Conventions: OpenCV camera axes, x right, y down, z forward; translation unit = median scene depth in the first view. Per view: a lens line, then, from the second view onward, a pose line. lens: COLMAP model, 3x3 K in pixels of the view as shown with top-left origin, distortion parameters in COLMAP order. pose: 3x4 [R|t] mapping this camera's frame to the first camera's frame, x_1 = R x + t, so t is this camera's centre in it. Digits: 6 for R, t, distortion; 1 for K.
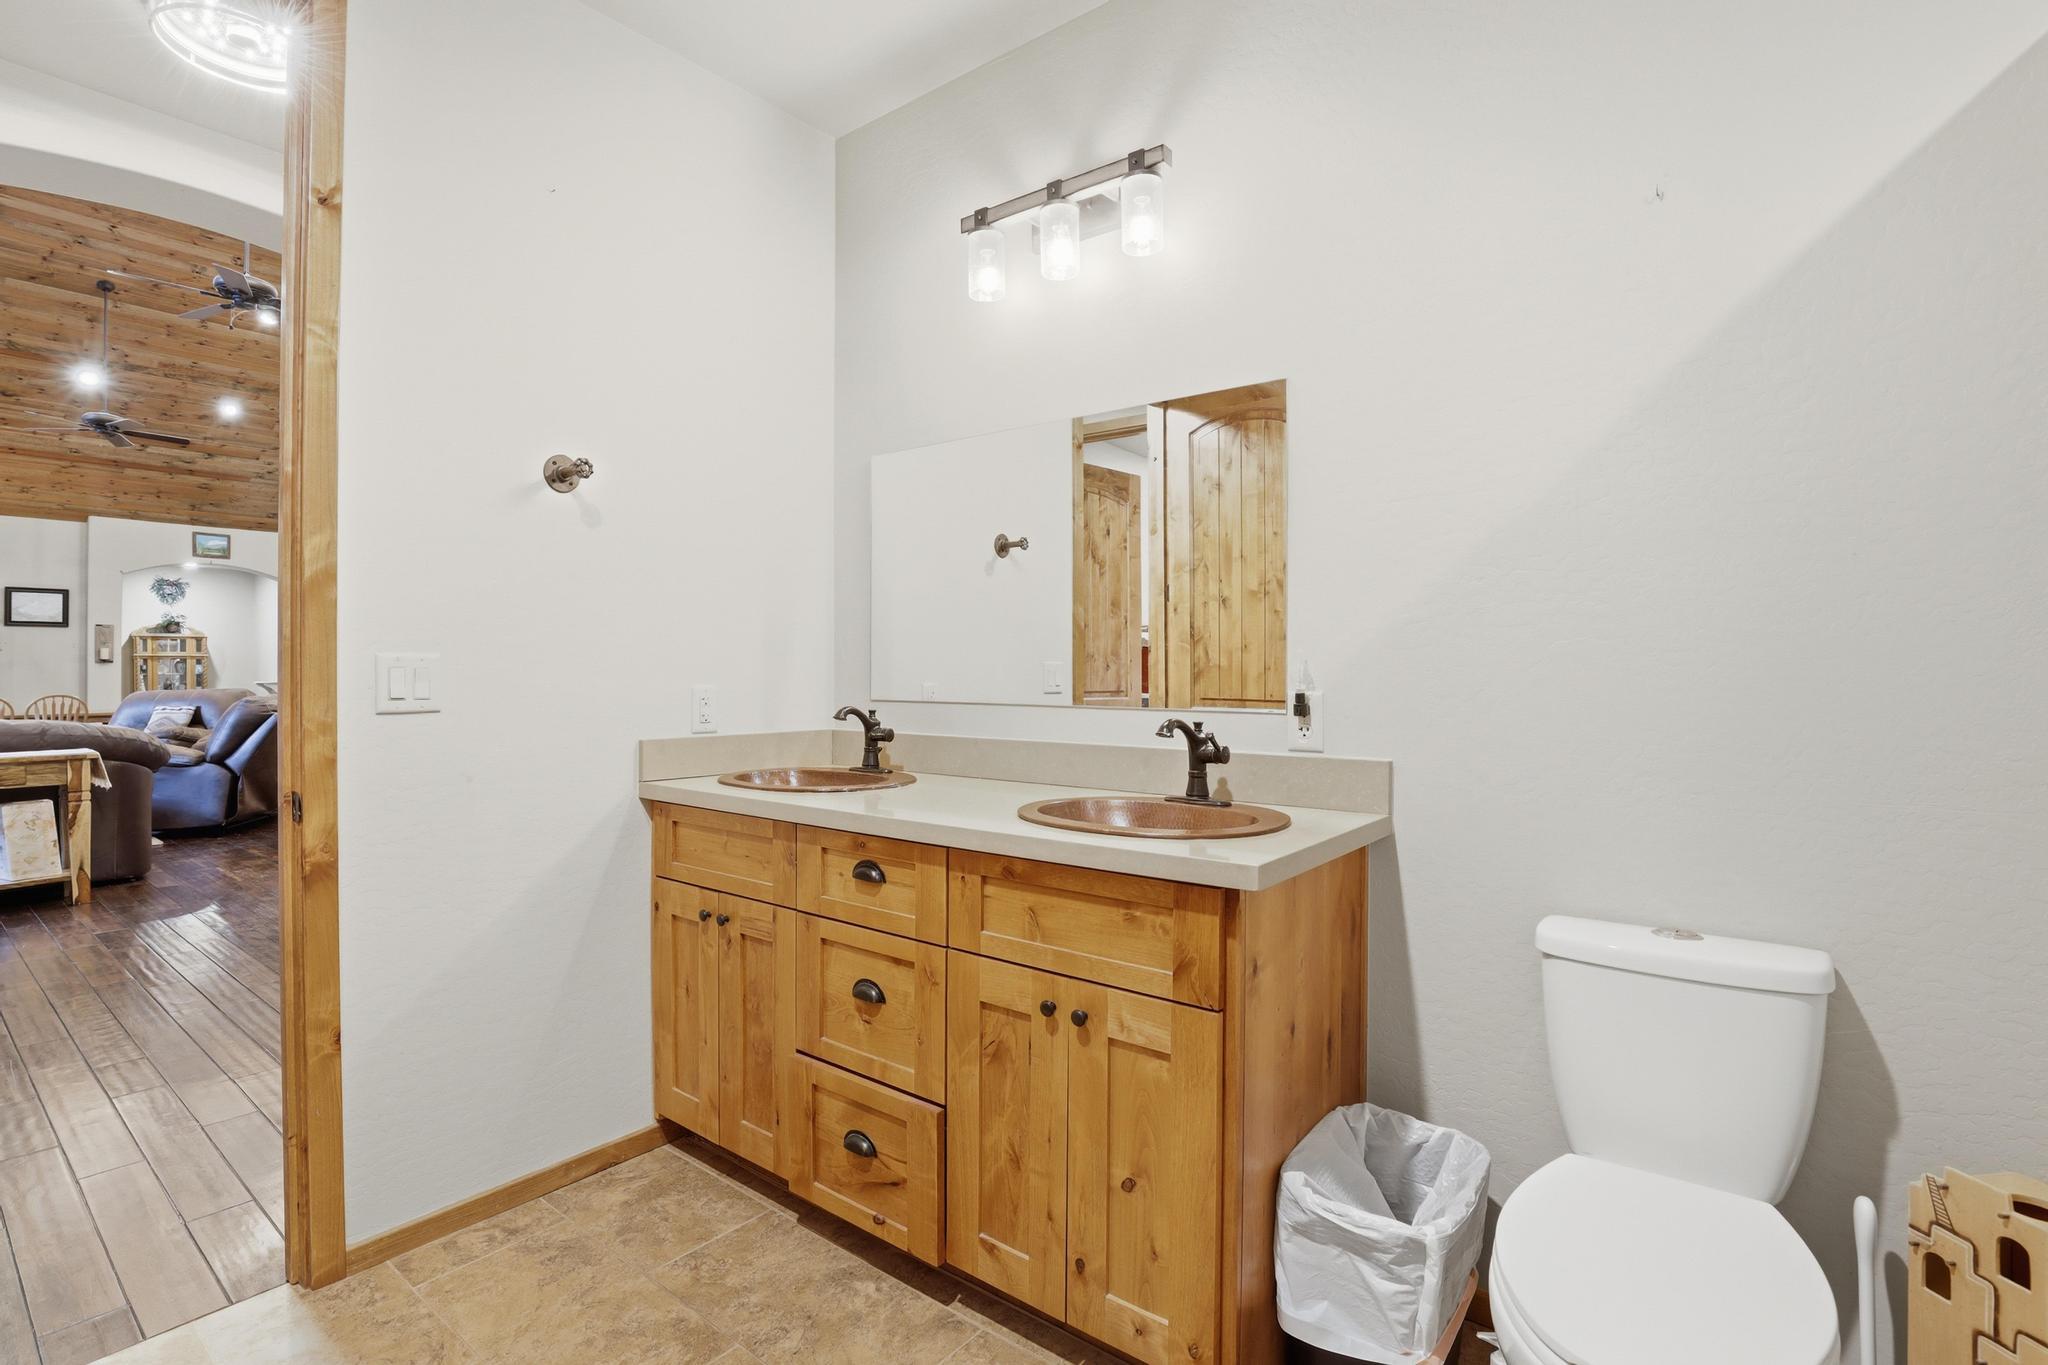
lens RADIAL K [[967.5, 0, 1024.0], [0, 967.5, 682.5], [0, 0, 1]] dist [-0.025147, 0.000196]
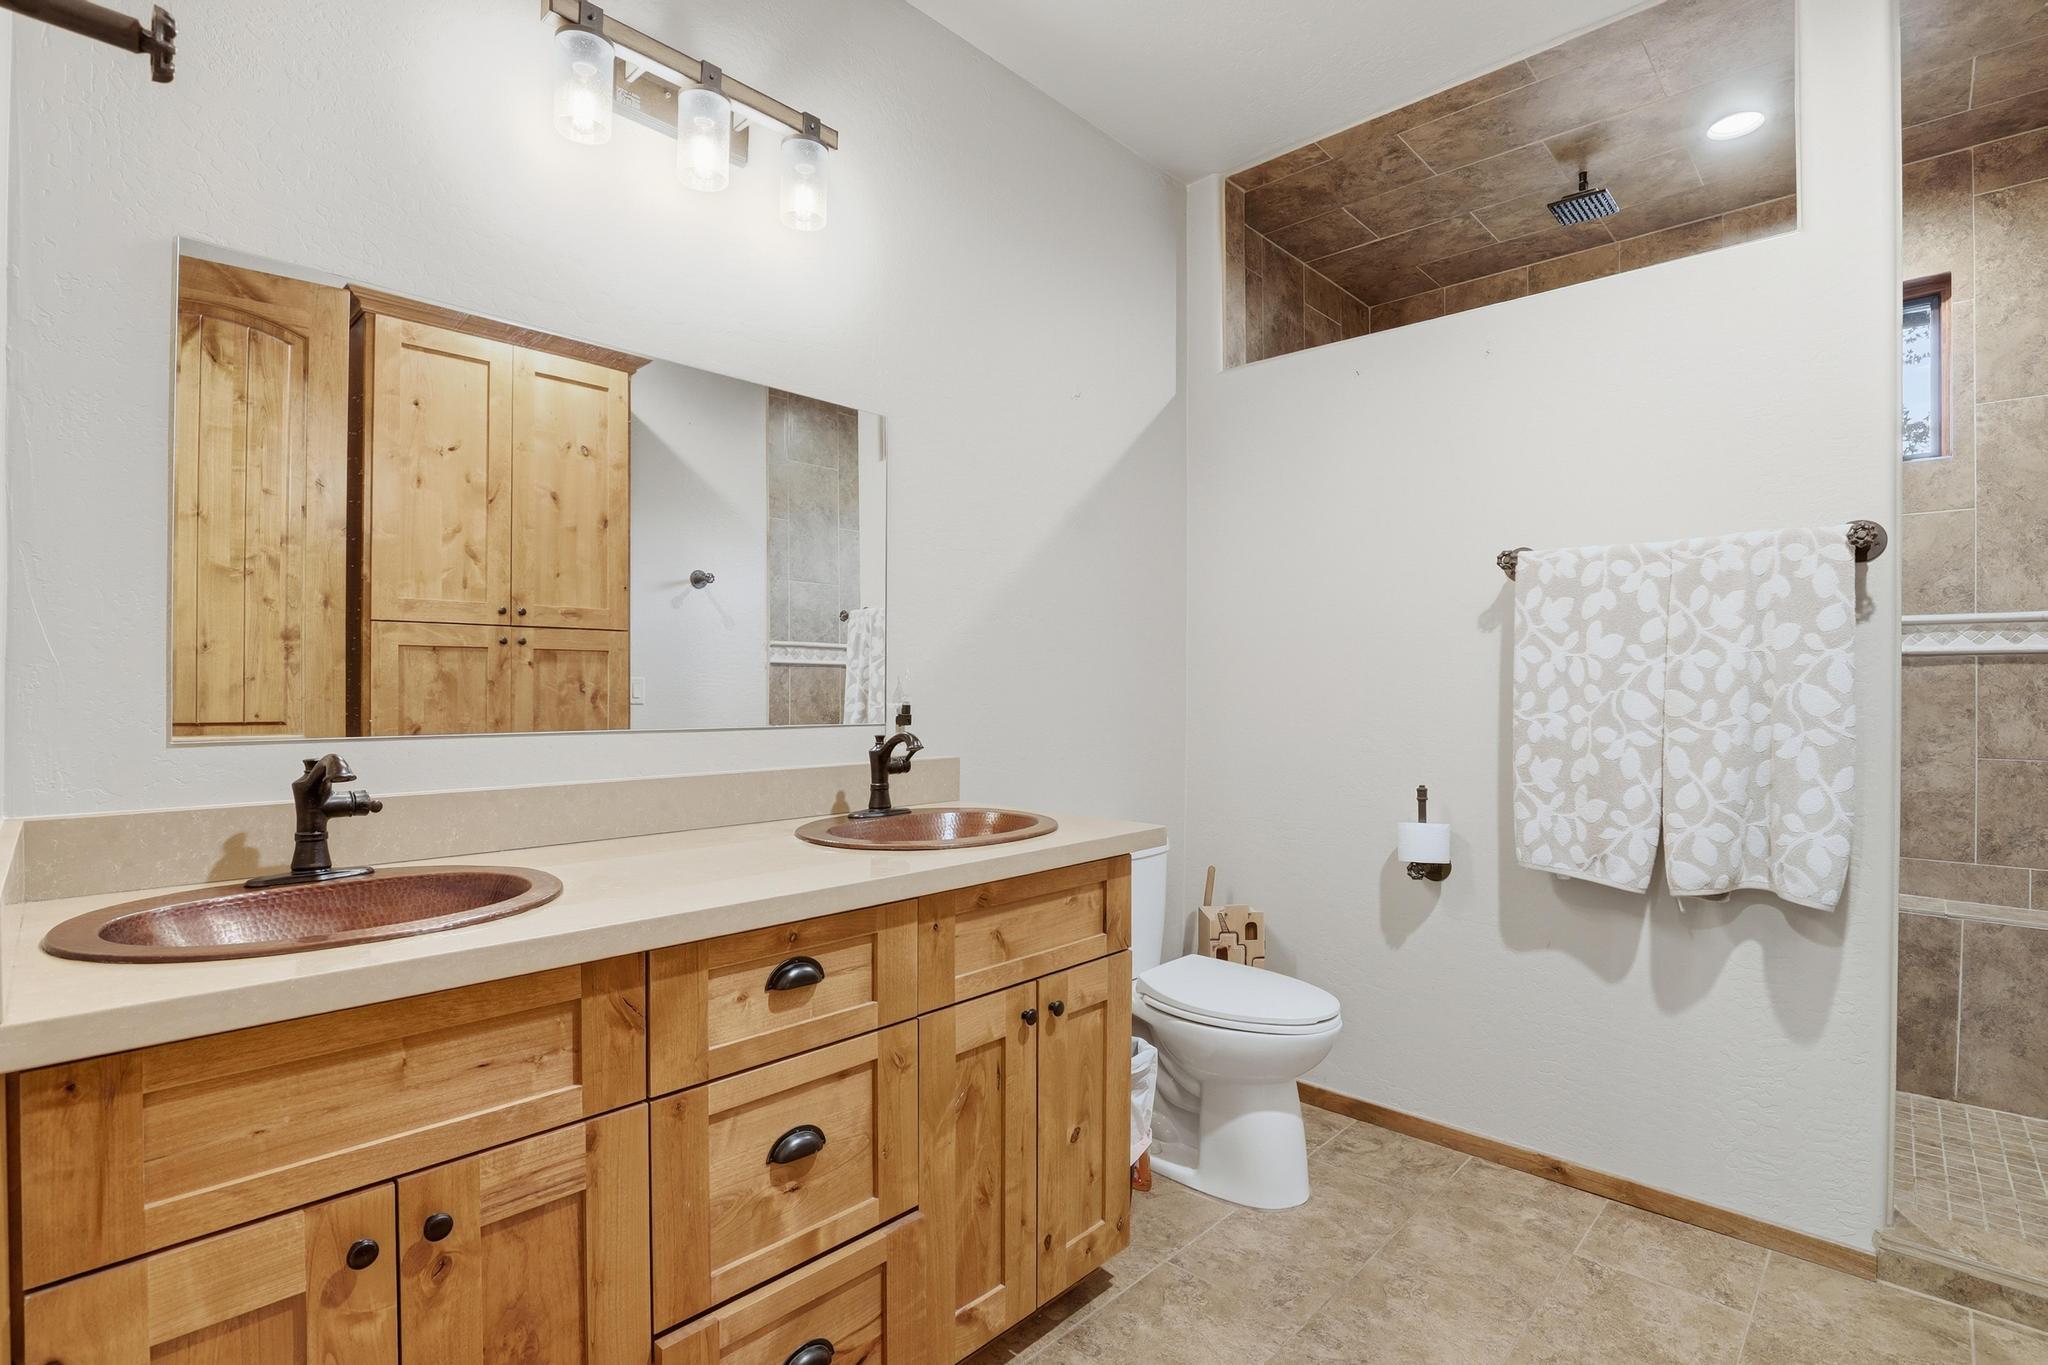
lens RADIAL K [[970.2, 0, 1027.6], [0, 970.2, 699.5], [0, 0, 1]] dist [-0.024973, -0.000323]
pose [[0.086175, -0.014965, 0.996168, -0.824858], [0.007110, 0.999871, 0.014406, -0.010705], [-0.996255, 0.005842, 0.086271, 0.759086]]
